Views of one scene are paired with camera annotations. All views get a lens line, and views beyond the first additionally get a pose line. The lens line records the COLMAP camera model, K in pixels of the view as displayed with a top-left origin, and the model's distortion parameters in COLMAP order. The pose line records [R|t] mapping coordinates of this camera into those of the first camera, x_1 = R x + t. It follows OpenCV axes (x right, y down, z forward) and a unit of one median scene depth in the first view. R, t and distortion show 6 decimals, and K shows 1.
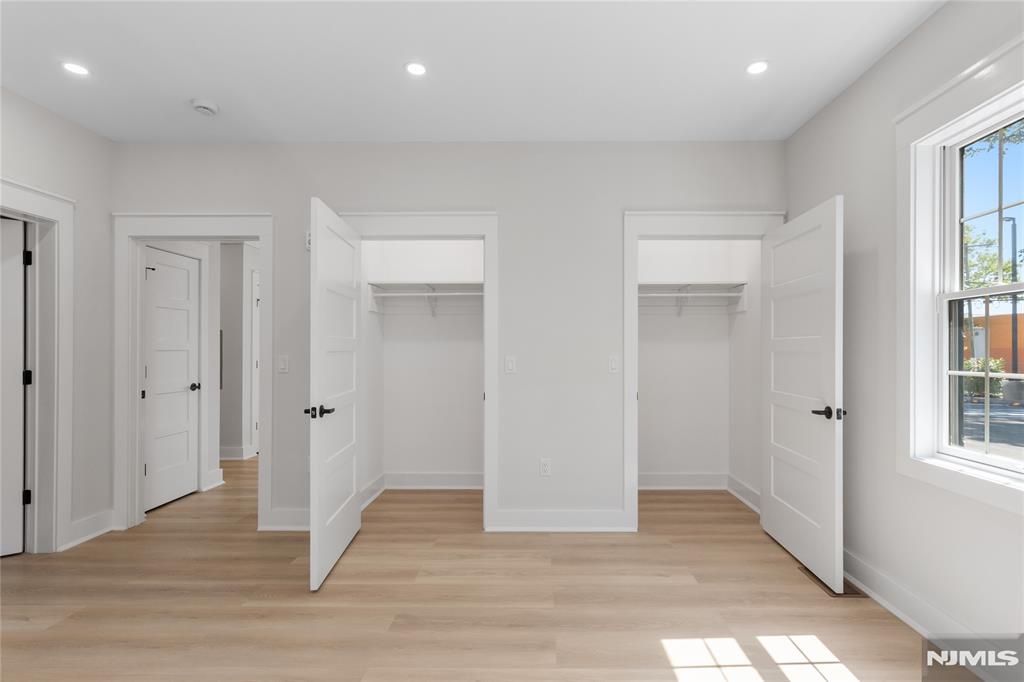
lens RADIAL K [[486.5, 0, 519.1], [0, 486.5, 348.4], [0, 0, 1]] dist [-0.000605, -0.000021]
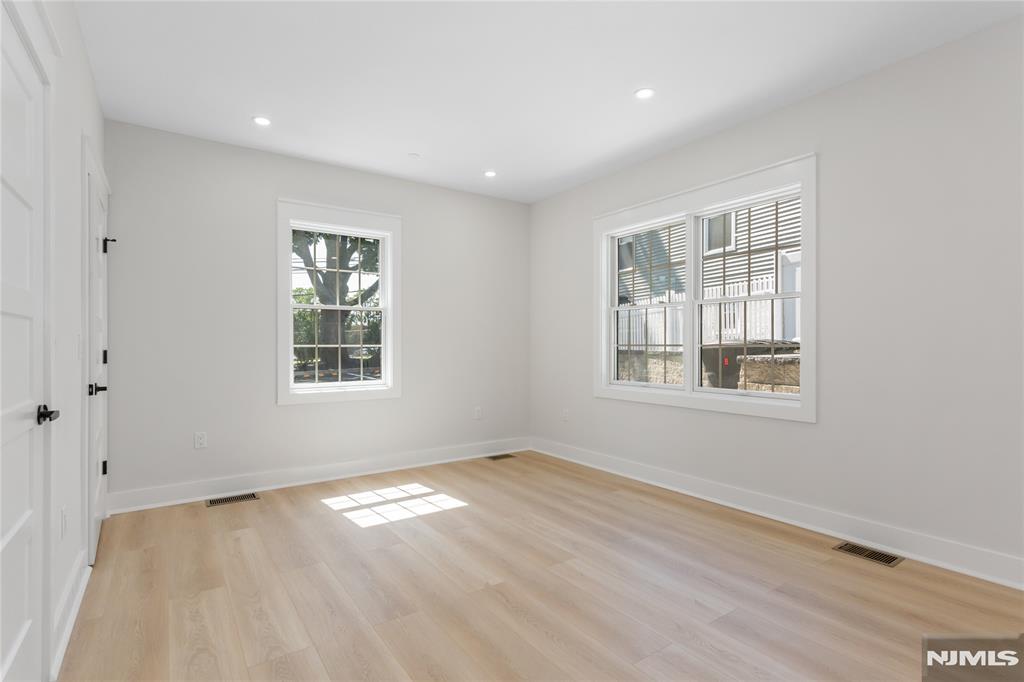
lens RADIAL K [[486.5, 0, 519.1], [0, 486.5, 348.4], [0, 0, 1]] dist [-0.000605, -0.000021]
pose [[-0.599198, -0.002246, 0.800598, -0.839933], [-0.003746, 0.999993, 0.000002, 0.036596], [-0.800592, -0.002998, -0.599202, 1.024204]]
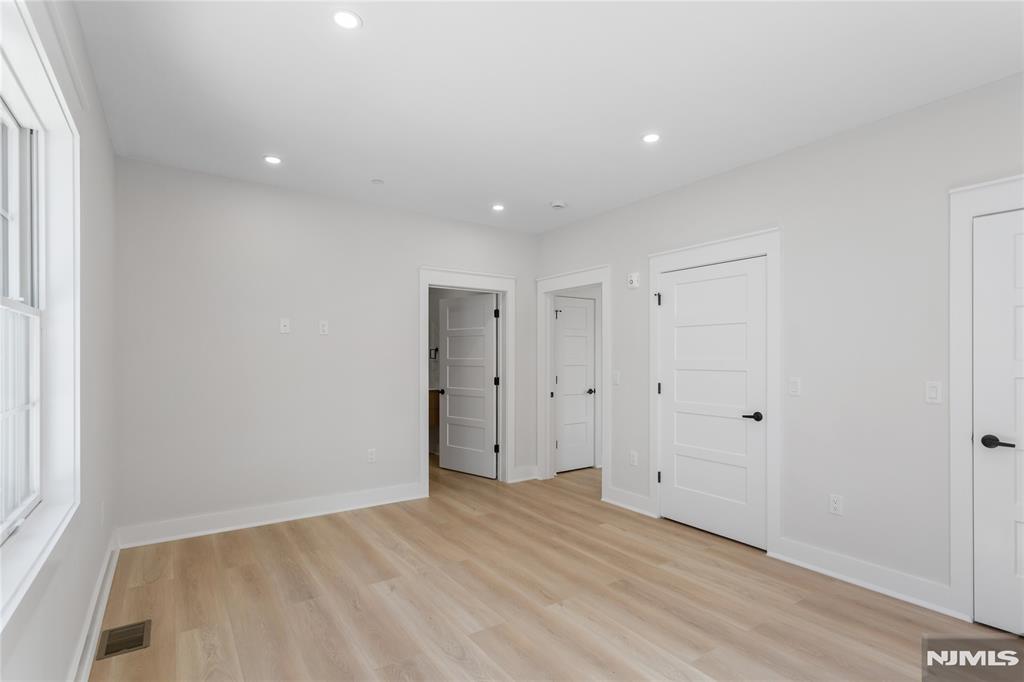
lens RADIAL K [[486.5, 0, 519.1], [0, 486.5, 348.4], [0, 0, 1]] dist [-0.000605, -0.000021]
pose [[0.589108, -0.016301, -0.807890, 0.483186], [0.004387, 0.999846, -0.016975, -0.029195], [0.808042, 0.006456, 0.589089, 0.017932]]
